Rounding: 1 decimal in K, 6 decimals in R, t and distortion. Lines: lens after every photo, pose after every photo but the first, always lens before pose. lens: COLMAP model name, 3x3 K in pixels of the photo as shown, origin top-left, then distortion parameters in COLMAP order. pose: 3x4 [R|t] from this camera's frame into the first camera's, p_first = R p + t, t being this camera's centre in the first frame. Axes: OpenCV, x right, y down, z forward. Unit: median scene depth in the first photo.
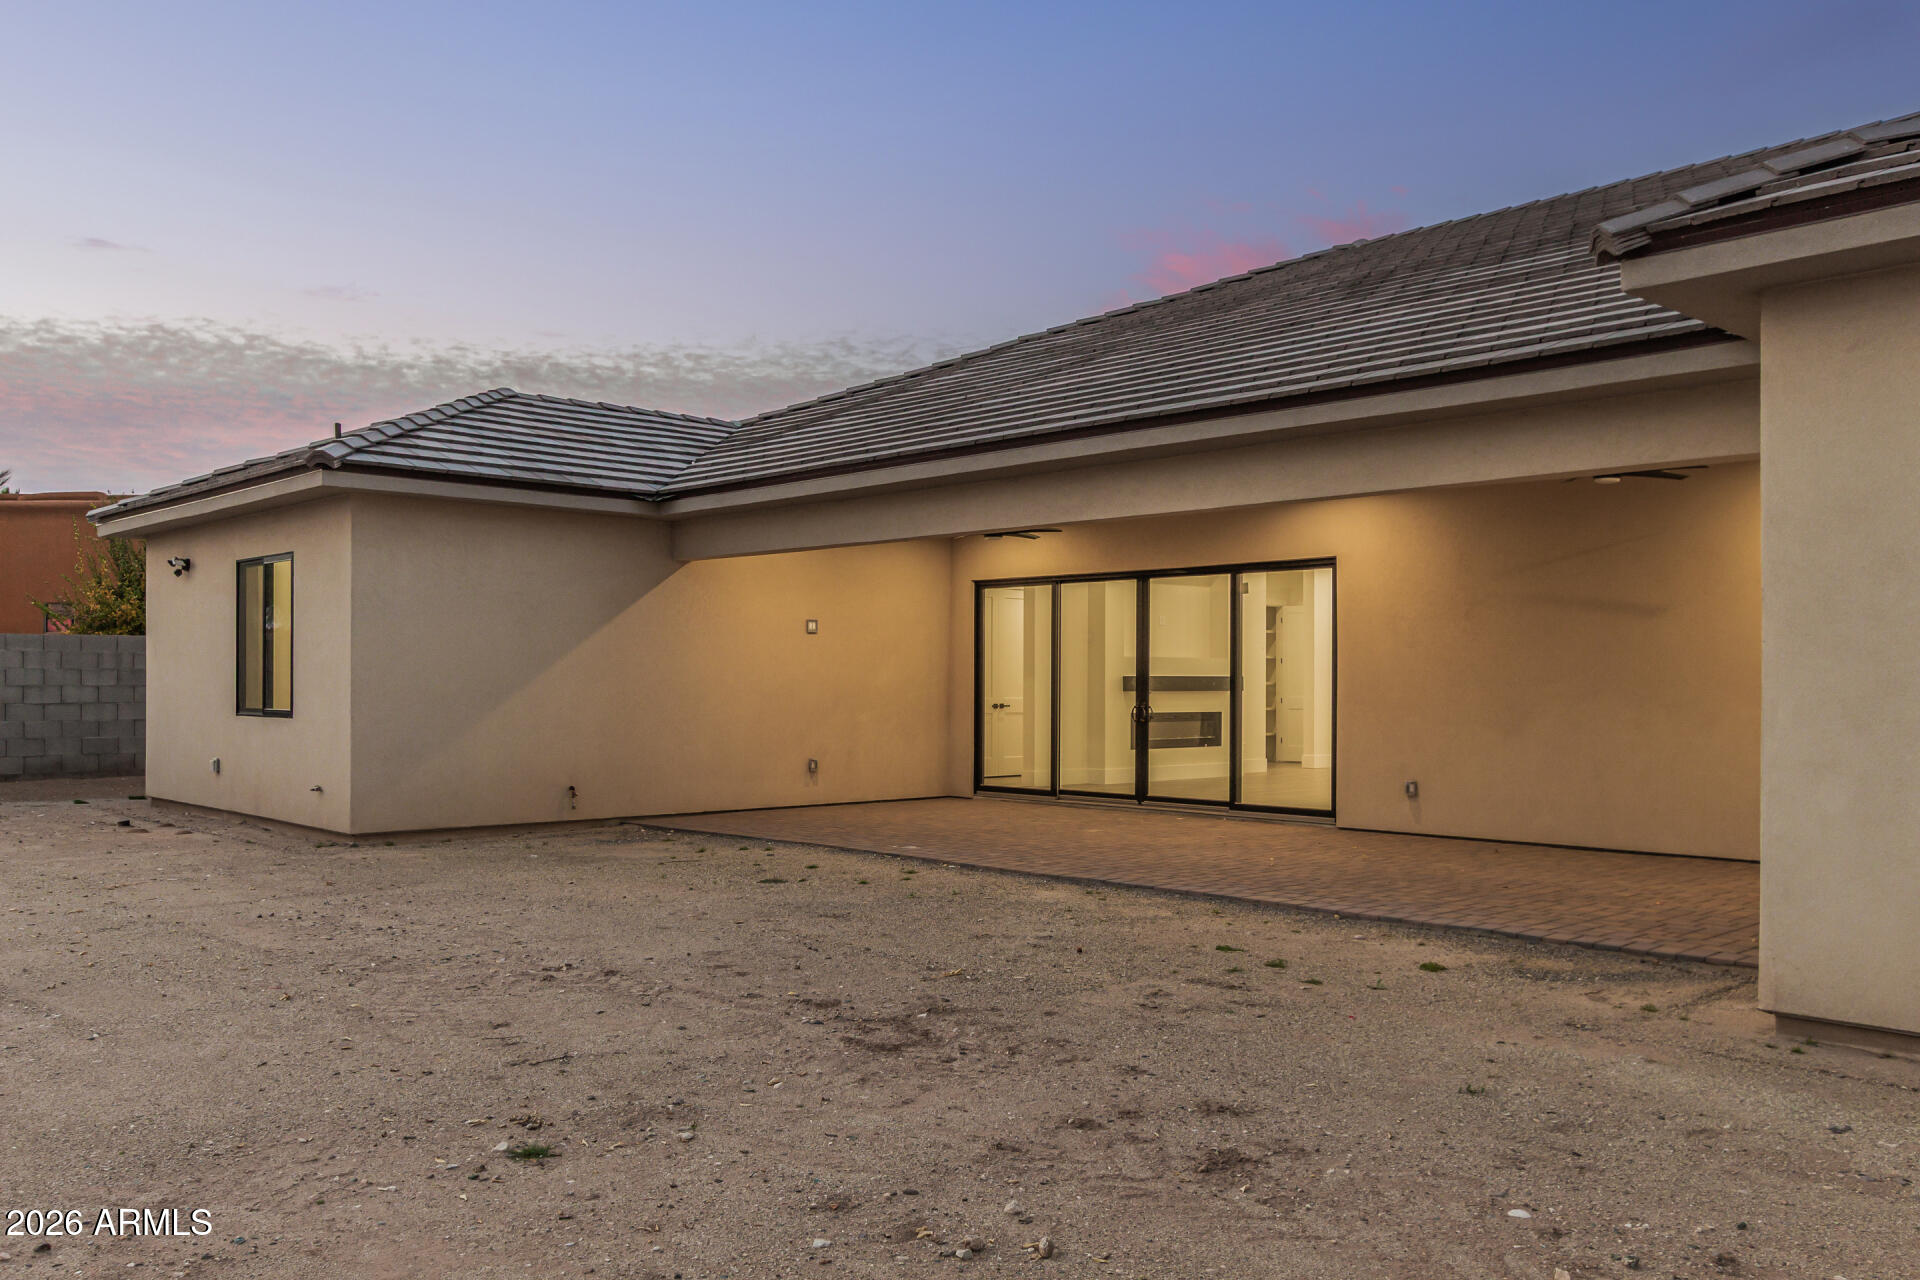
lens RADIAL K [[1576.1, 0, 961.9], [0, 1576.1, 654.1], [0, 0, 1]] dist [0.005280, 0.001531]
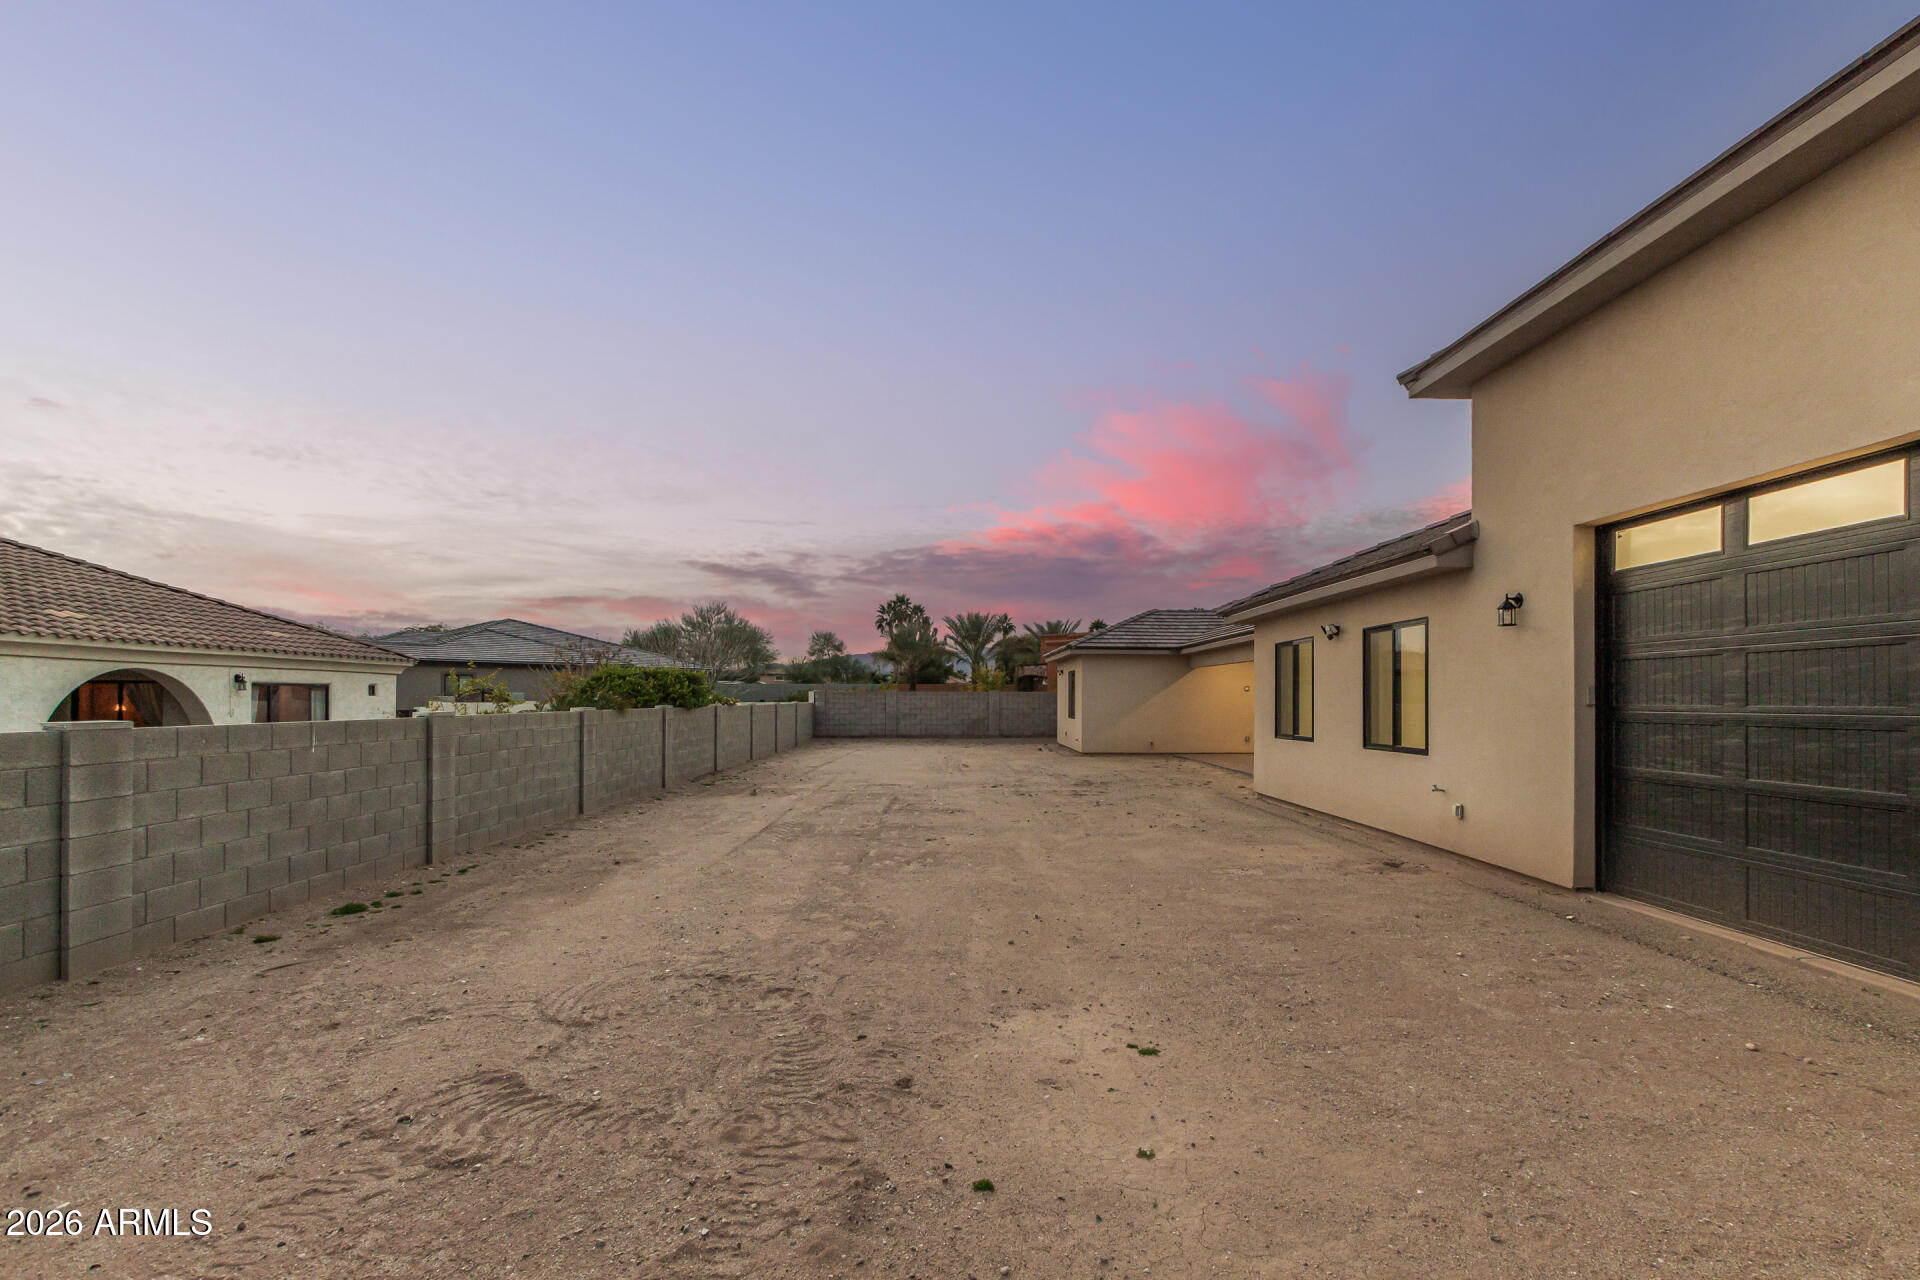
lens RADIAL K [[868.8, 0, 959.4], [0, 868.8, 691.4], [0, 0, 1]] dist [0.003326, -0.000235]
pose [[0.758685, -0.007841, -0.651410, 0.568978], [0.011057, 0.999939, 0.000841, -0.021723], [0.651364, -0.007841, 0.758725, -0.545818]]
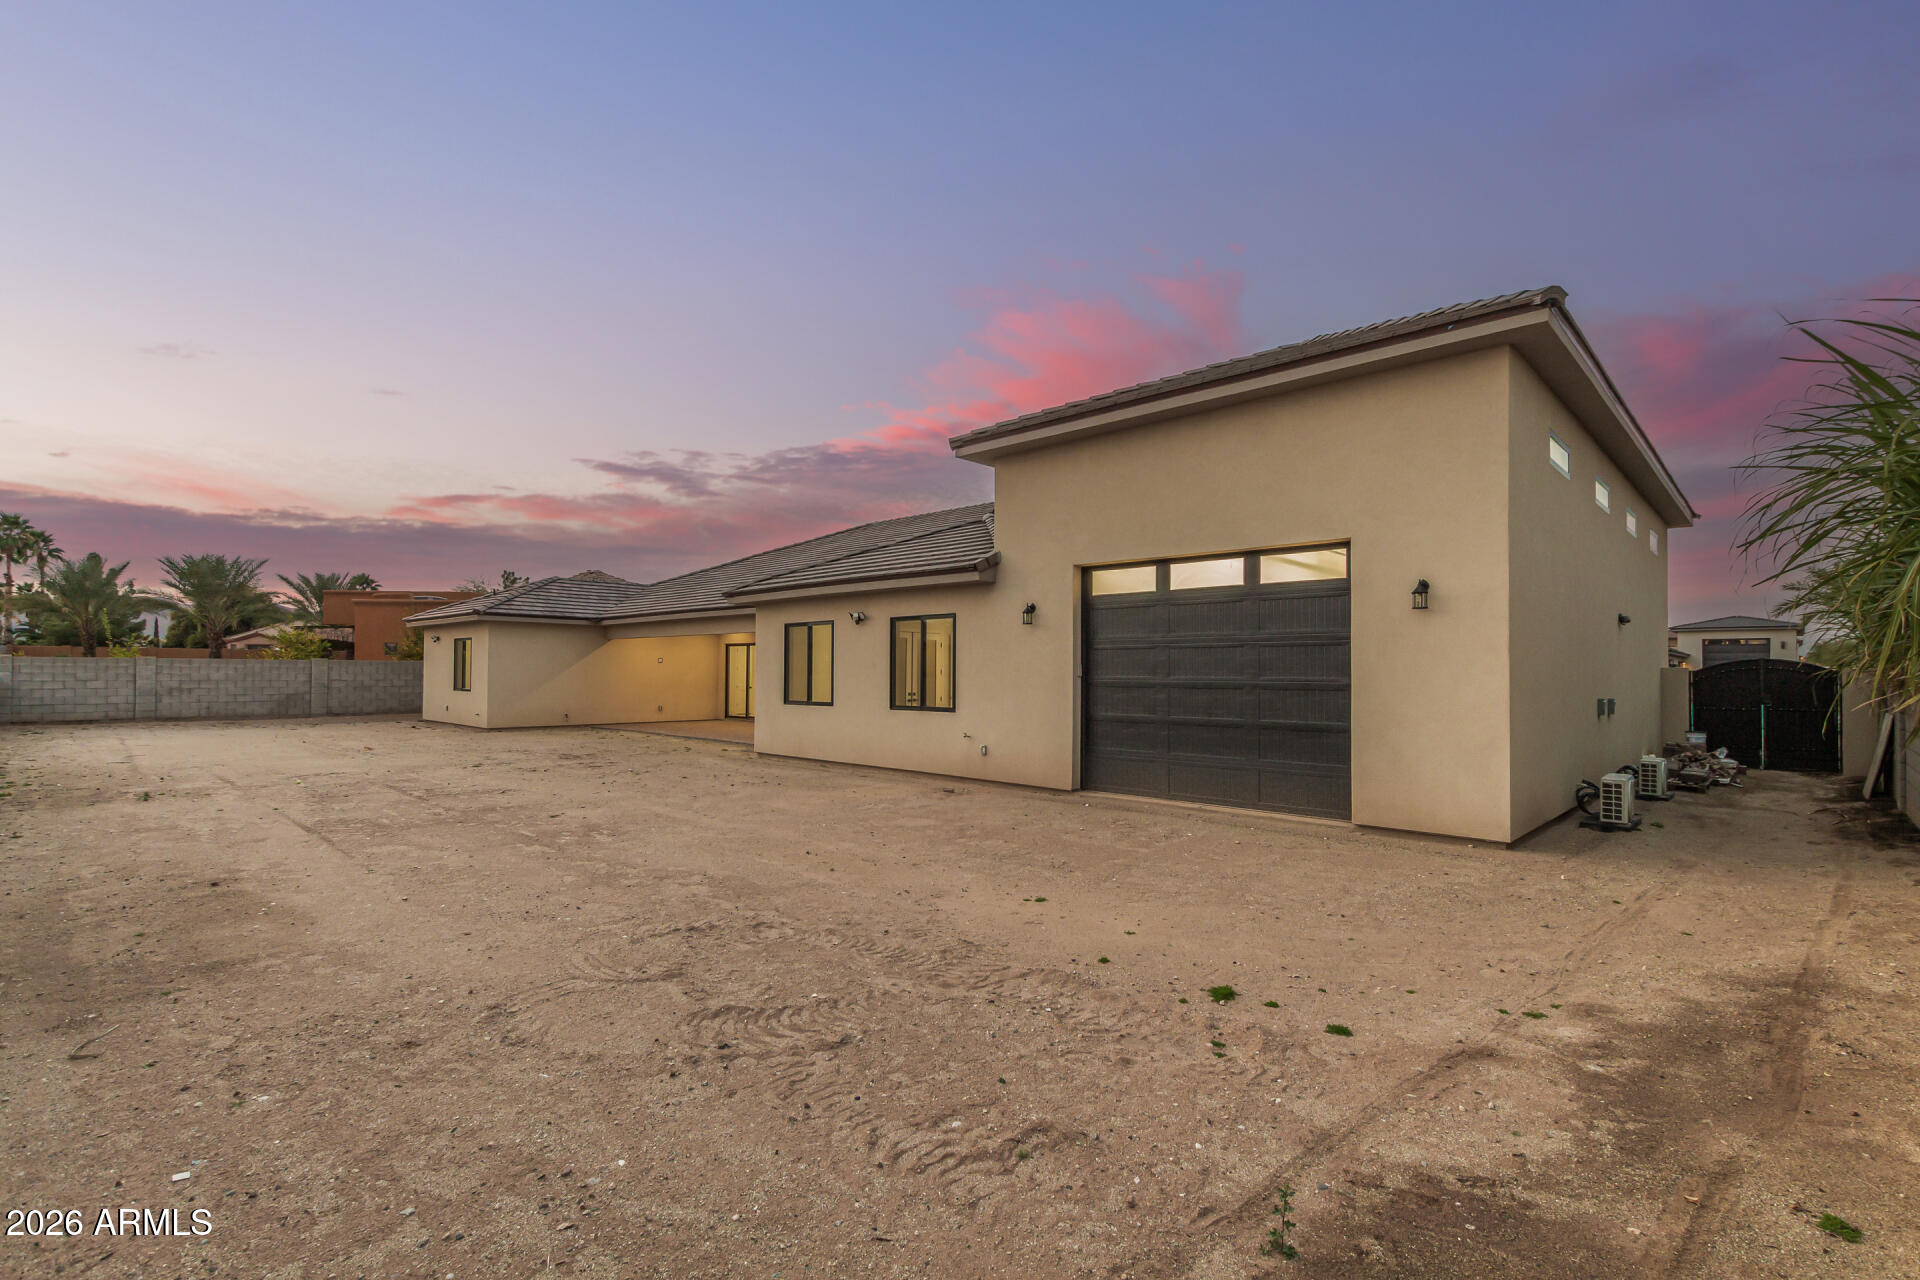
lens RADIAL K [[868.8, 0, 965.0], [0, 868.8, 643.2], [0, 0, 1]] dist [0.003326, -0.000235]
pose [[0.997842, 0.004401, 0.065514, 0.395248], [-0.003236, 0.999835, -0.017876, -0.024708], [-0.065582, 0.017625, 0.997691, -0.701282]]
